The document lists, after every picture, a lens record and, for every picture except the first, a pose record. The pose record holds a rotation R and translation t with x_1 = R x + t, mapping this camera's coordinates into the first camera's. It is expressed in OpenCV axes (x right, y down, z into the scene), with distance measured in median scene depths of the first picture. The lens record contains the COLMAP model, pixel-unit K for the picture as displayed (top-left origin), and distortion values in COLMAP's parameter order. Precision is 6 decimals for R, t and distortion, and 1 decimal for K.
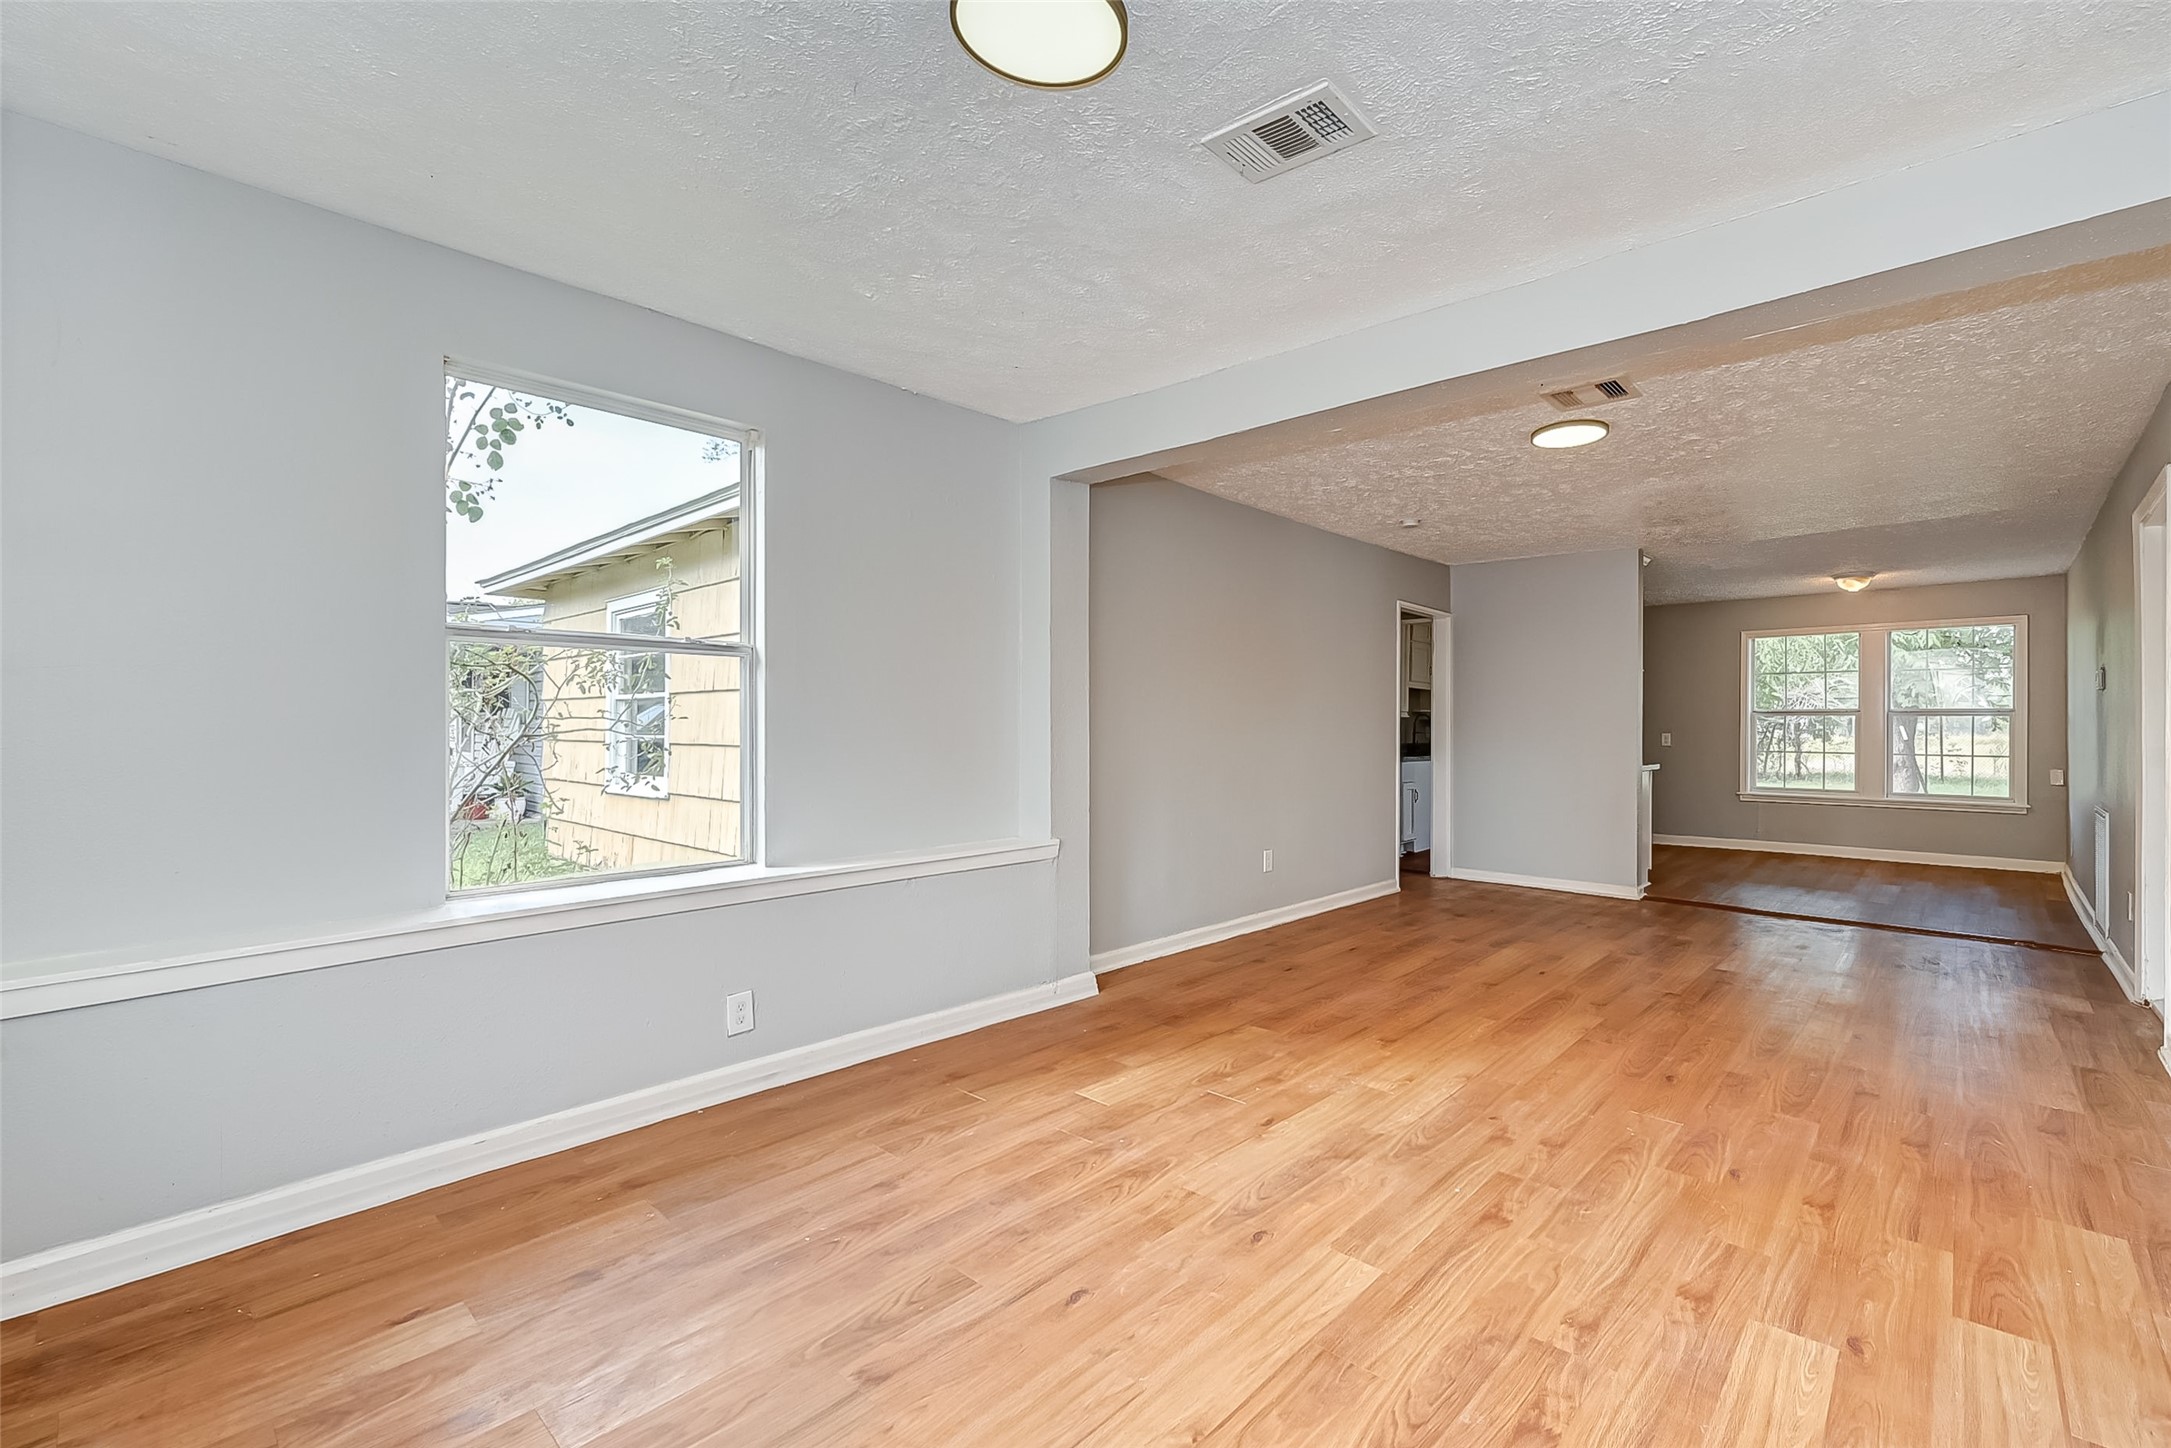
lens RADIAL K [[887.6, 0, 1088.4], [0, 887.6, 718.4], [0, 0, 1]] dist [-0.002282, 0.000161]
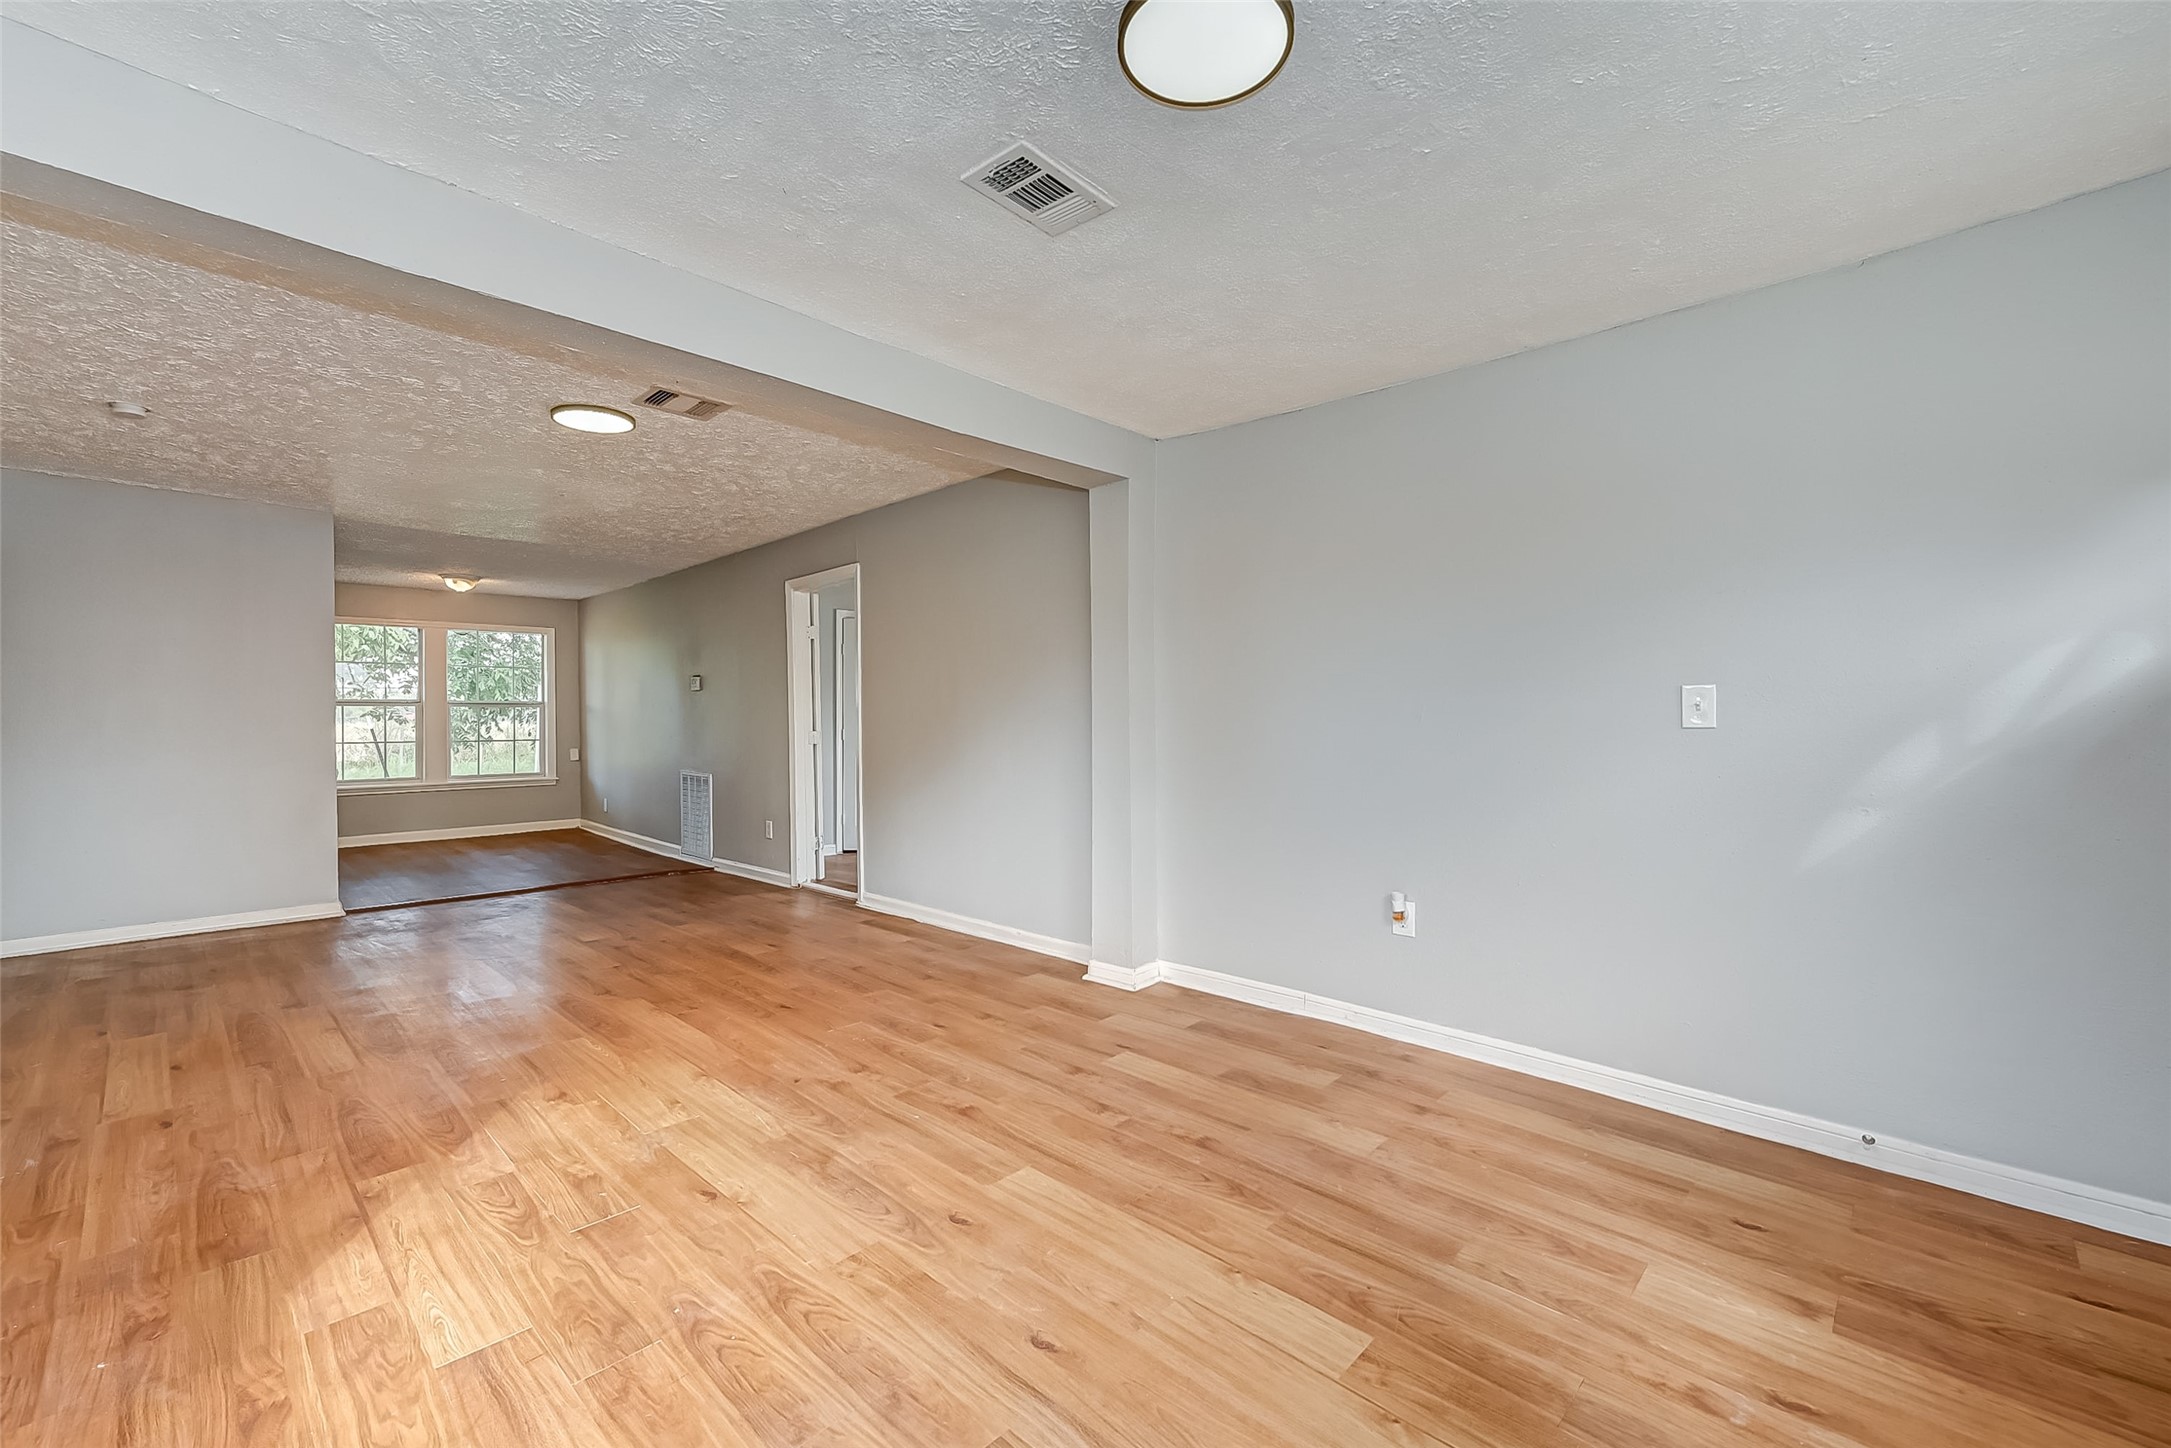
lens RADIAL K [[887.6, 0, 1088.4], [0, 887.6, 718.4], [0, 0, 1]] dist [-0.002282, 0.000161]
pose [[0.037938, -0.008330, 0.999245, -0.612941], [-0.002912, 0.999960, 0.008446, -0.000382], [-0.999276, -0.003230, 0.037912, 0.613466]]
